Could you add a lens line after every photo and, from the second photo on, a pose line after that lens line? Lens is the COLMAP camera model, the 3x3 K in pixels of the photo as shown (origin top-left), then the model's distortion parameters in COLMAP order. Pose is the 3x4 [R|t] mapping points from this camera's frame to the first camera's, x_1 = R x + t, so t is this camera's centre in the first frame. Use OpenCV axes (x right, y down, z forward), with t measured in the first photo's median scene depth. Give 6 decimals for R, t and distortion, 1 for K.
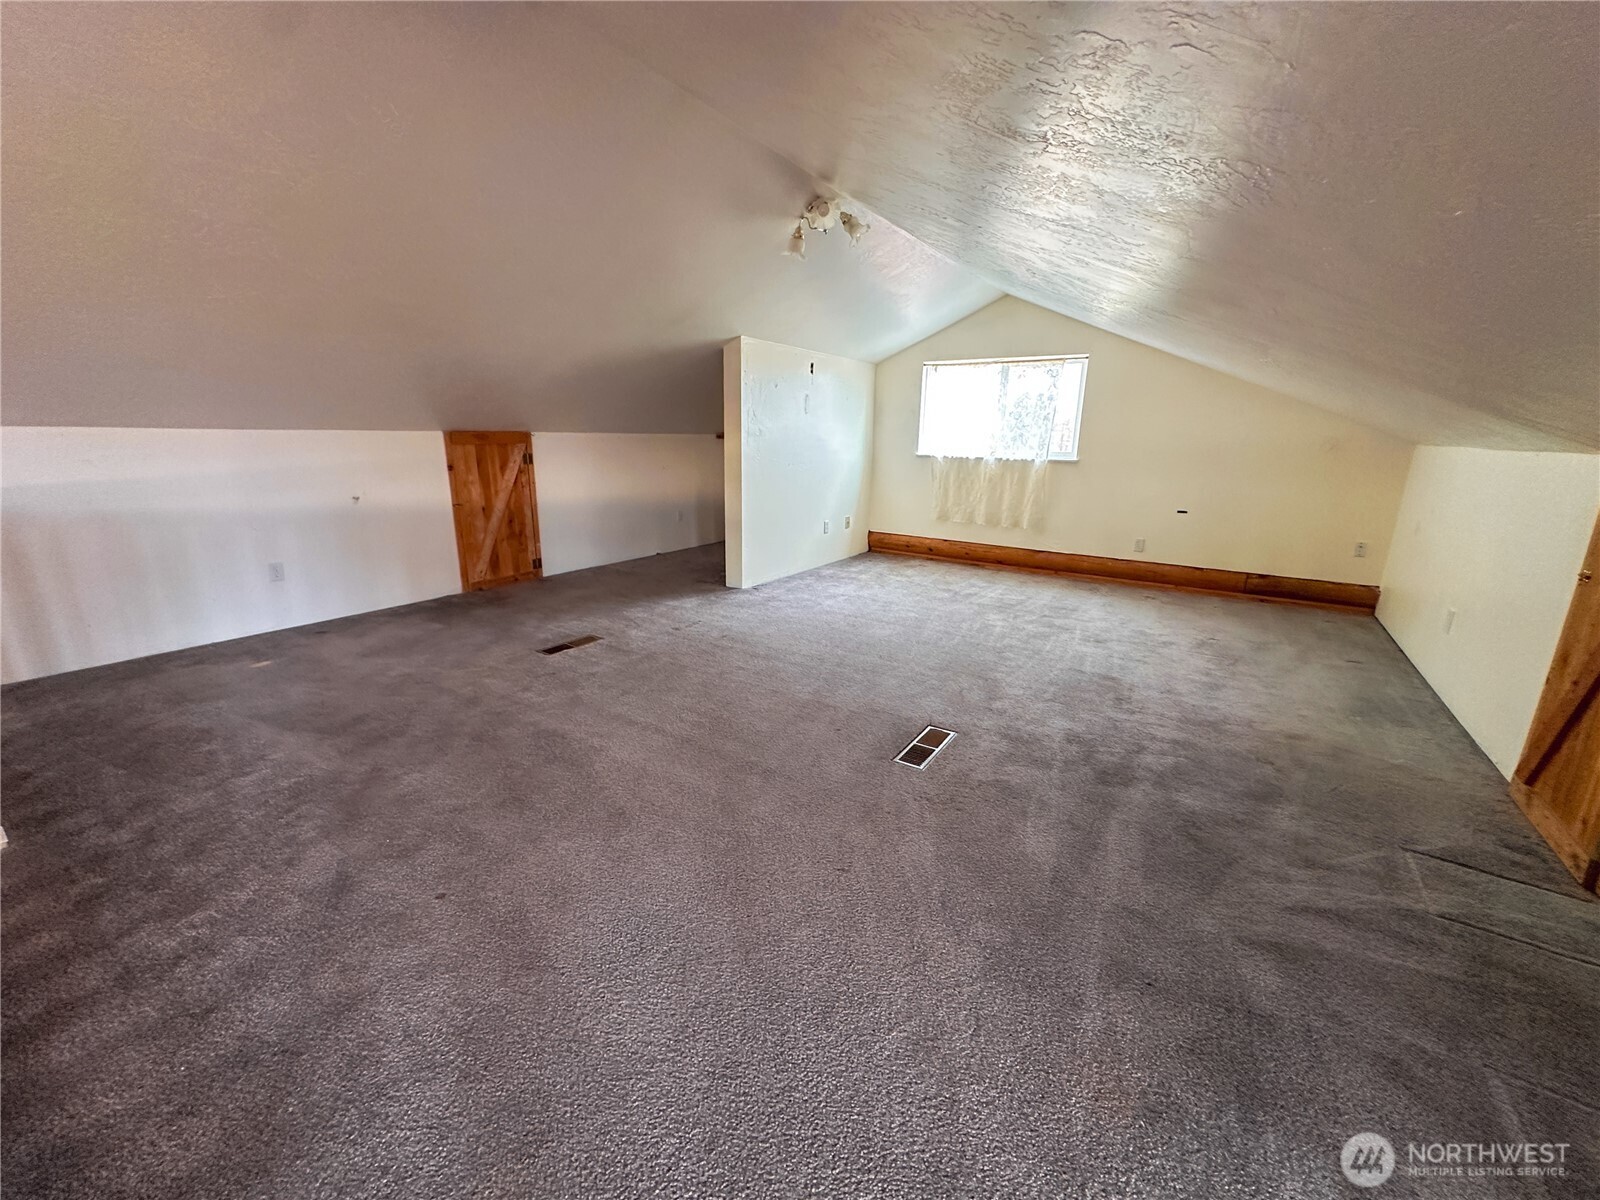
lens RADIAL K [[639.2, 0, 798.5], [0, 639.2, 594.5], [0, 0, 1]] dist [-0.003095, 0.000914]
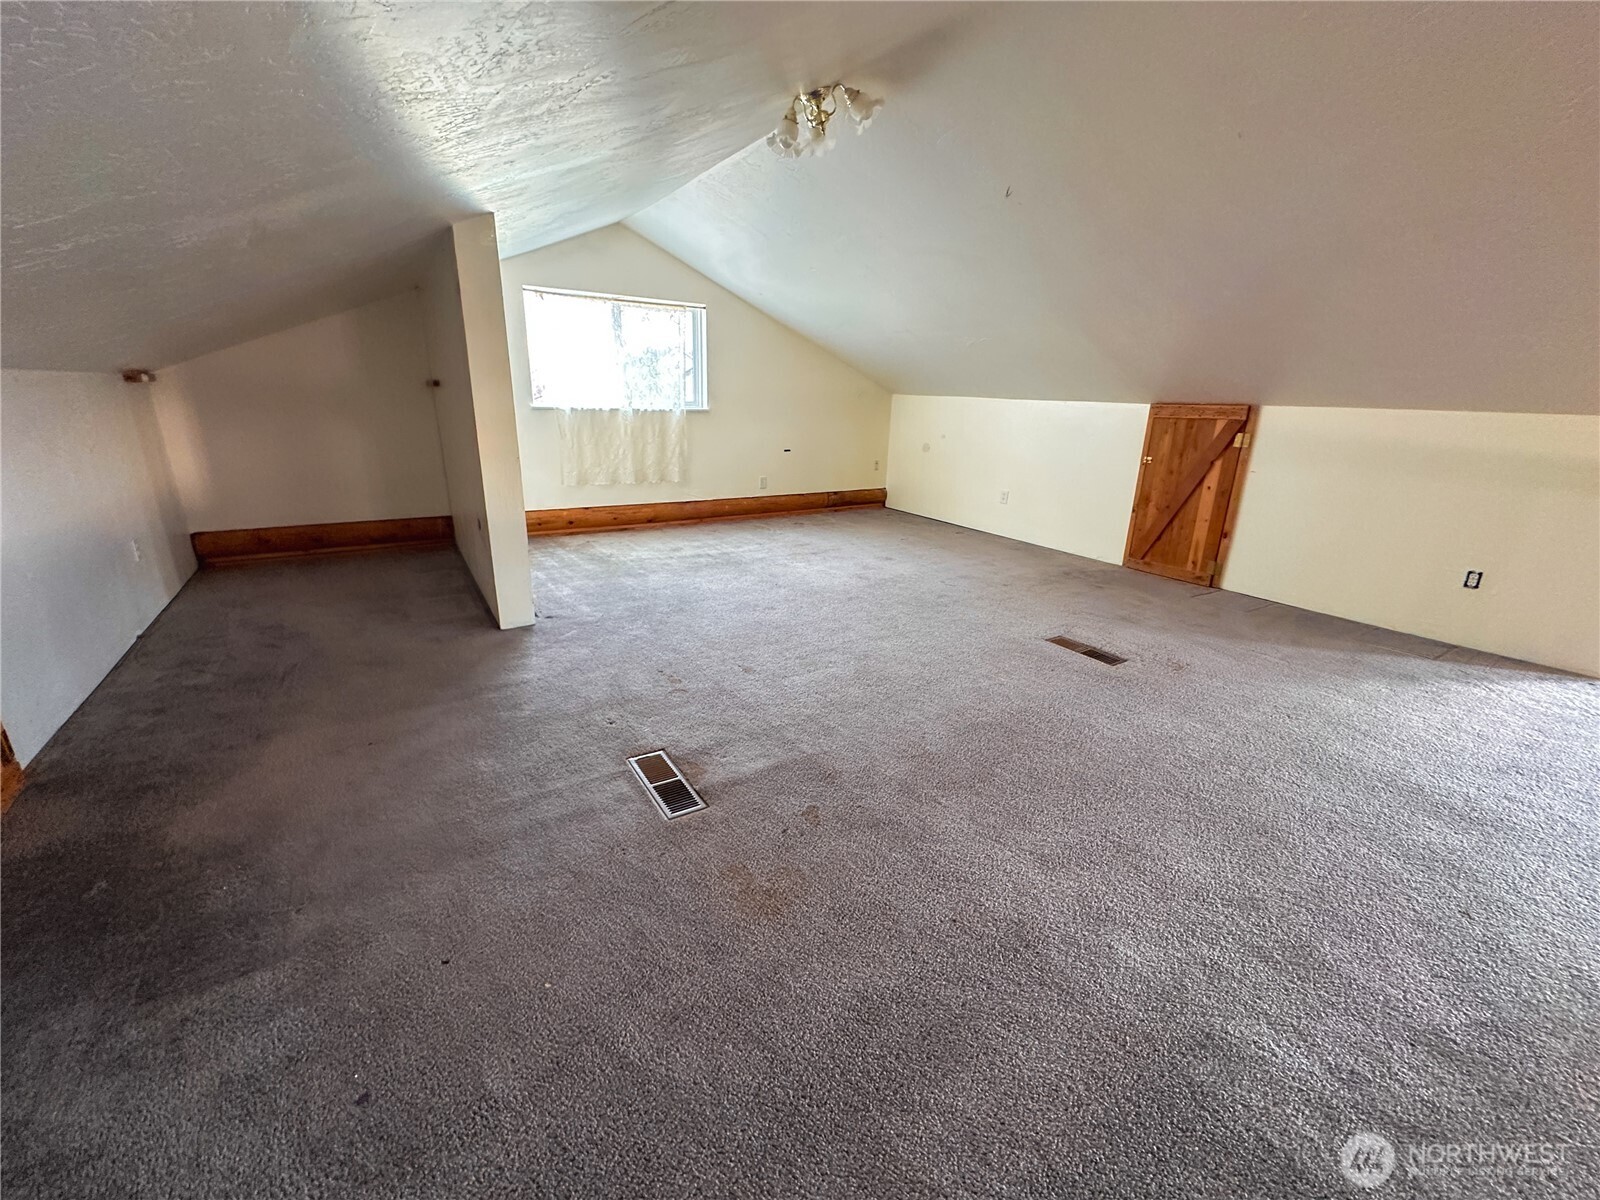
lens RADIAL K [[639.2, 0, 803.5], [0, 639.2, 600.7], [0, 0, 1]] dist [-0.003095, 0.000914]
pose [[0.397701, -0.286229, 0.871726, -0.492120], [0.198204, 0.954463, 0.222971, -0.111501], [-0.895851, 0.084104, 0.436322, 0.421751]]
